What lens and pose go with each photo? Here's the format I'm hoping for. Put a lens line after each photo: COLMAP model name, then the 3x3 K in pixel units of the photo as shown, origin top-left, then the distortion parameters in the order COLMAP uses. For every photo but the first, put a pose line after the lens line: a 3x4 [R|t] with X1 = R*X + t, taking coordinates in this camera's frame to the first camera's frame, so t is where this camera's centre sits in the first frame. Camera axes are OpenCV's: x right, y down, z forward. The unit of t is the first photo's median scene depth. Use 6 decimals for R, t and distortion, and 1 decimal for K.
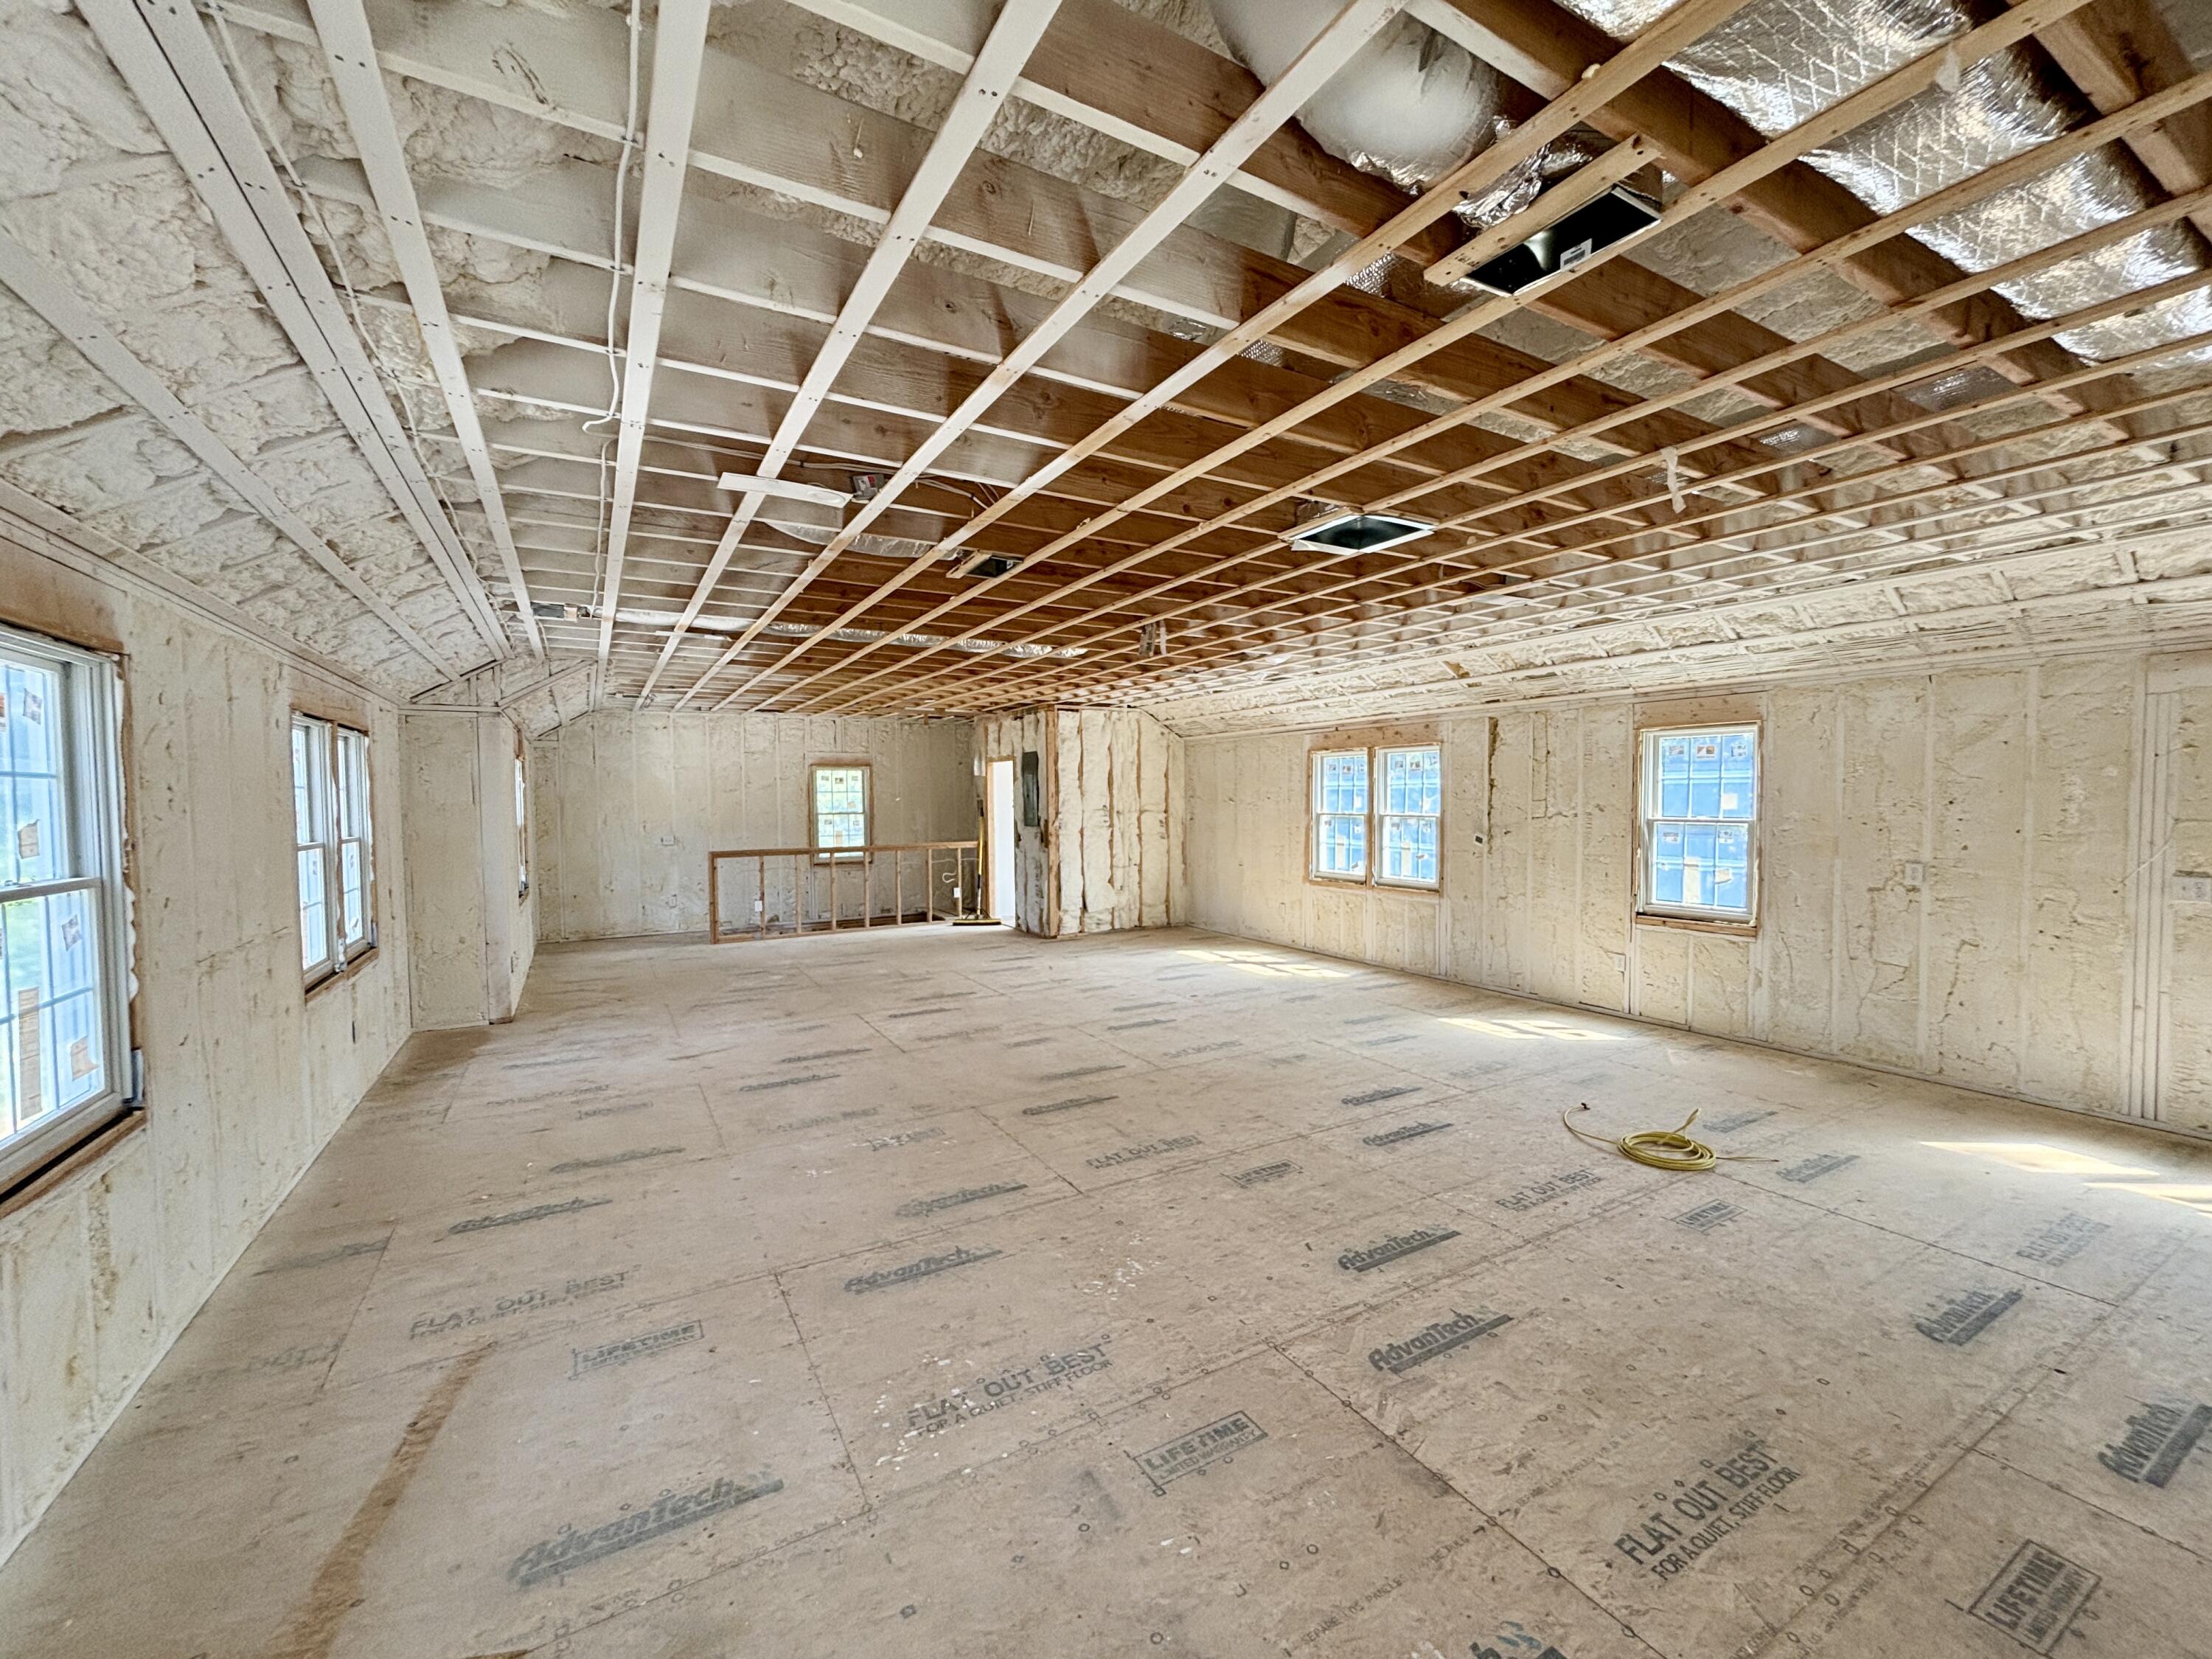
lens RADIAL K [[906.8, 0, 1106.6], [0, 906.8, 832.9], [0, 0, 1]] dist [0.010438, 0.000208]
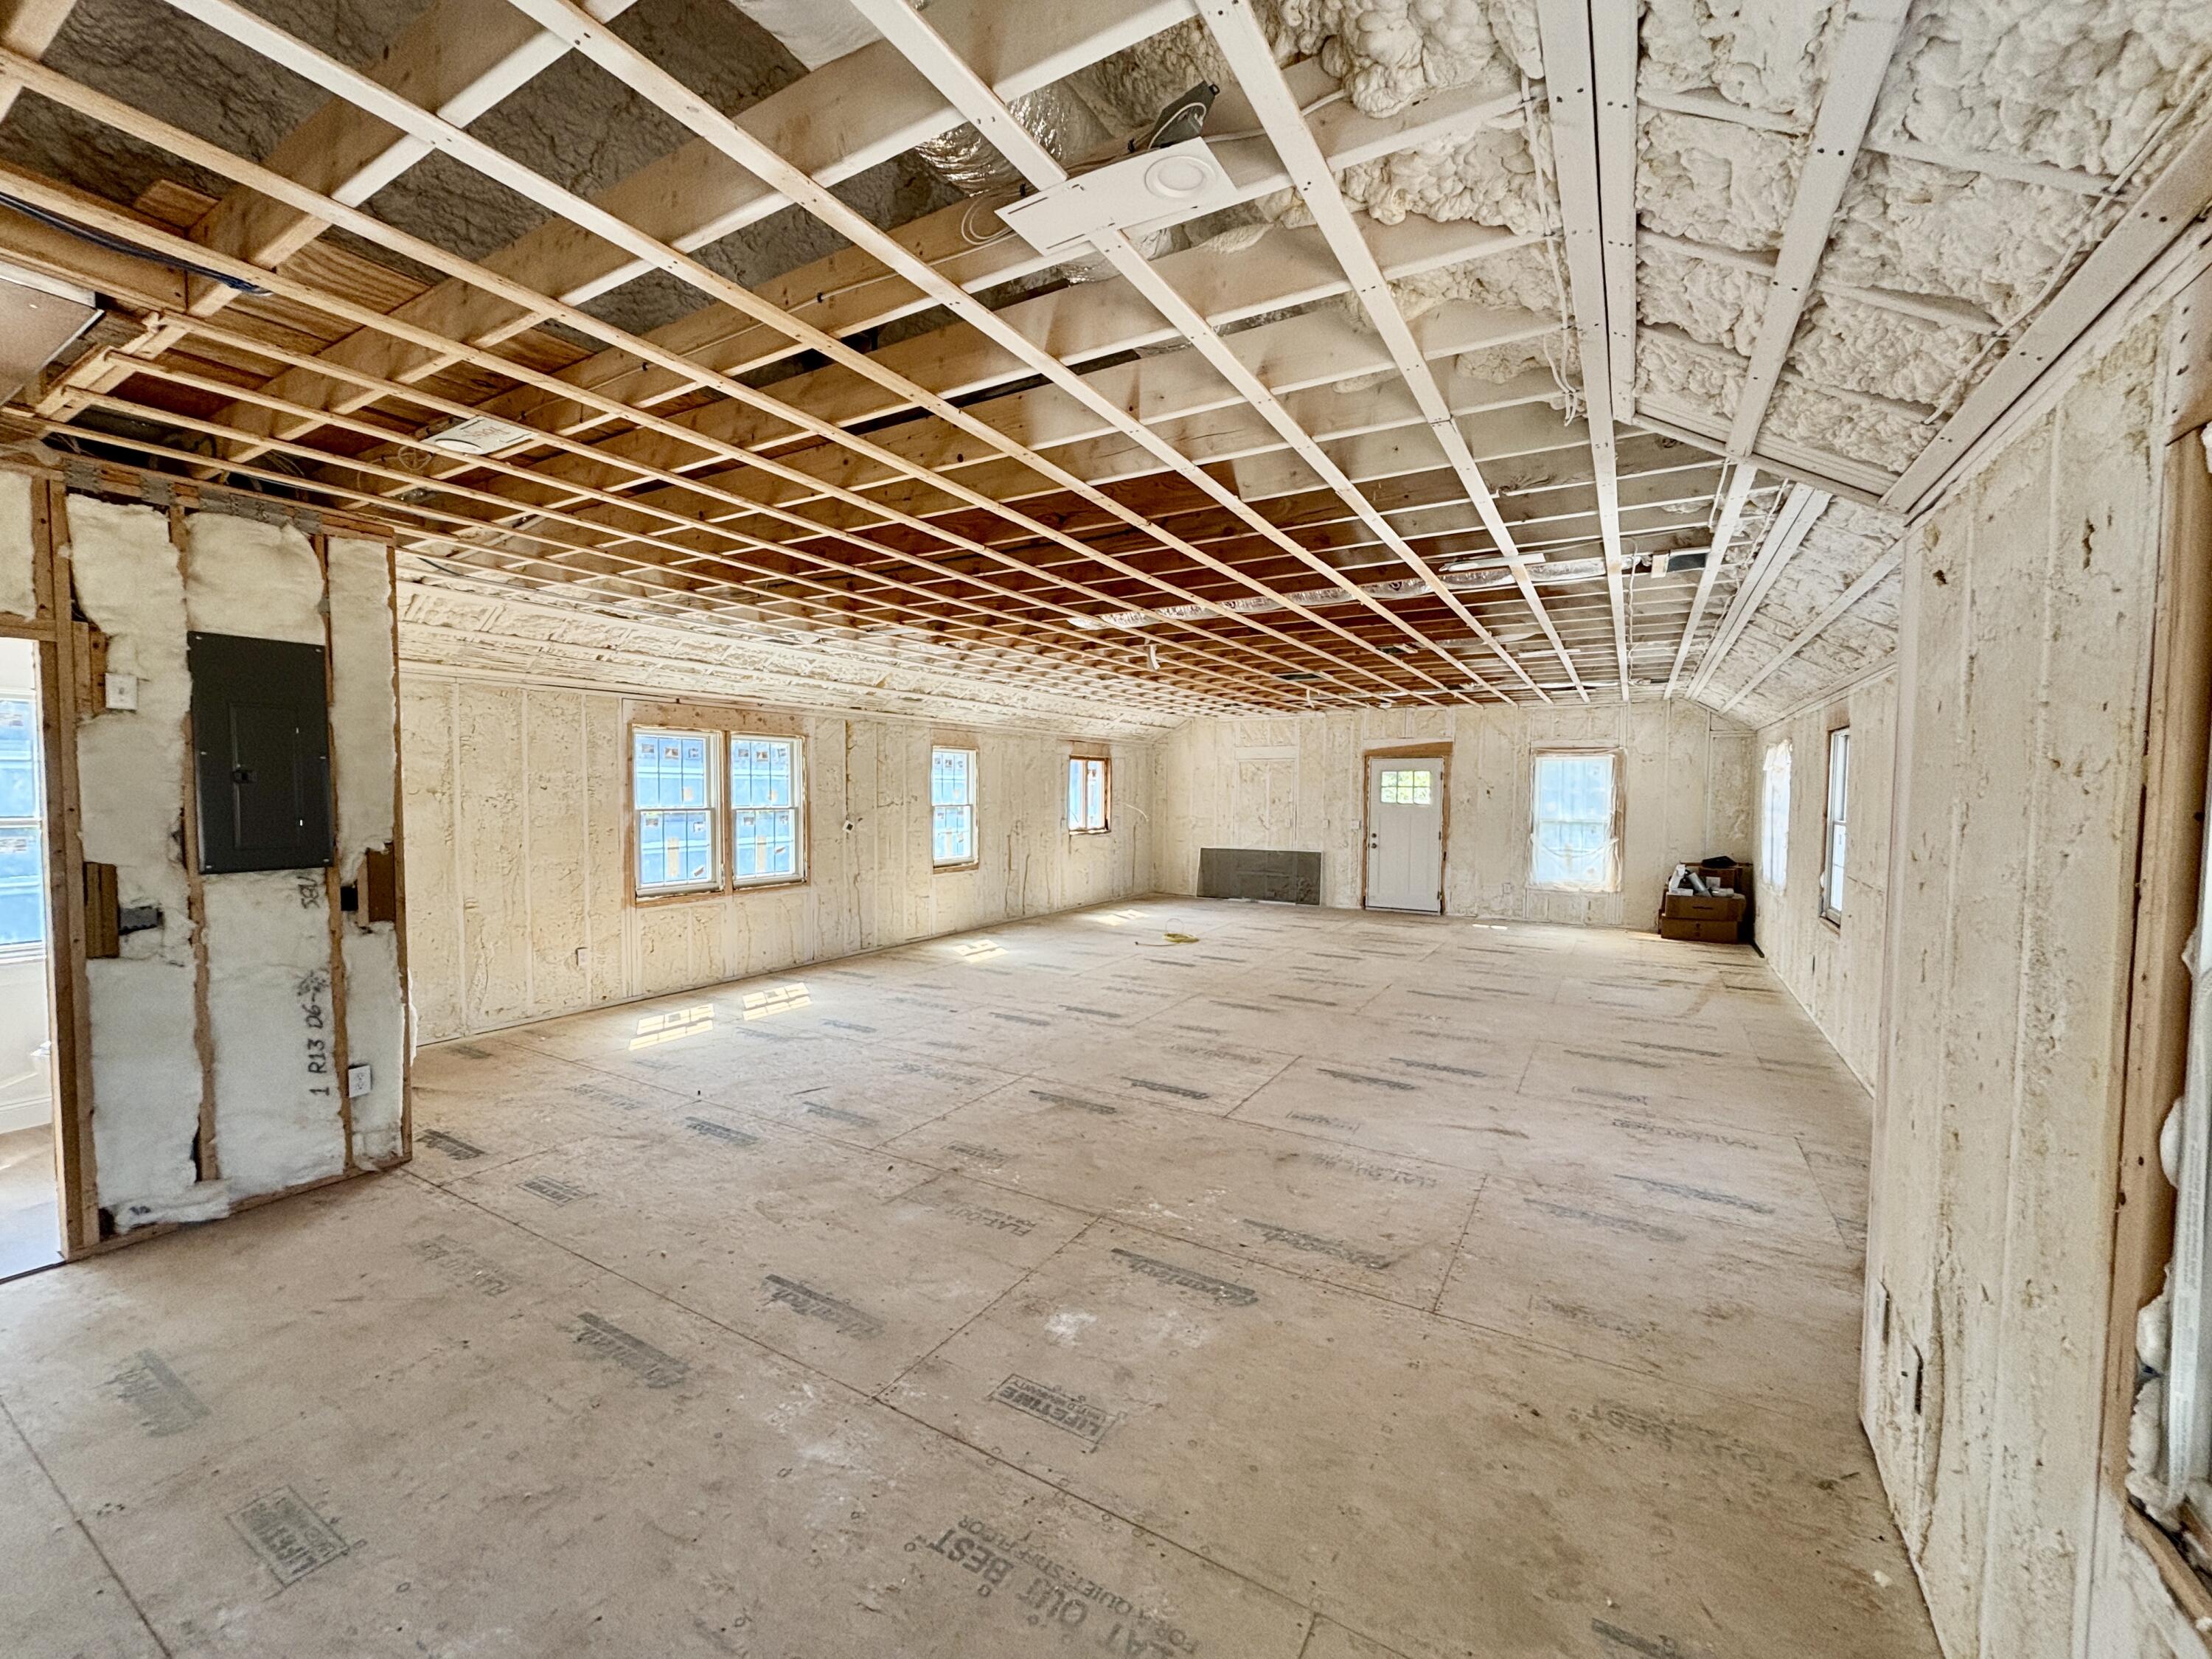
lens RADIAL K [[906.8, 0, 1106.6], [0, 906.8, 832.9], [0, 0, 1]] dist [0.010438, 0.000208]
pose [[-0.503202, -0.035309, 0.863447, -0.897147], [0.032273, 0.997700, 0.059606, -0.052353], [-0.863566, 0.057860, -0.500906, 1.577616]]
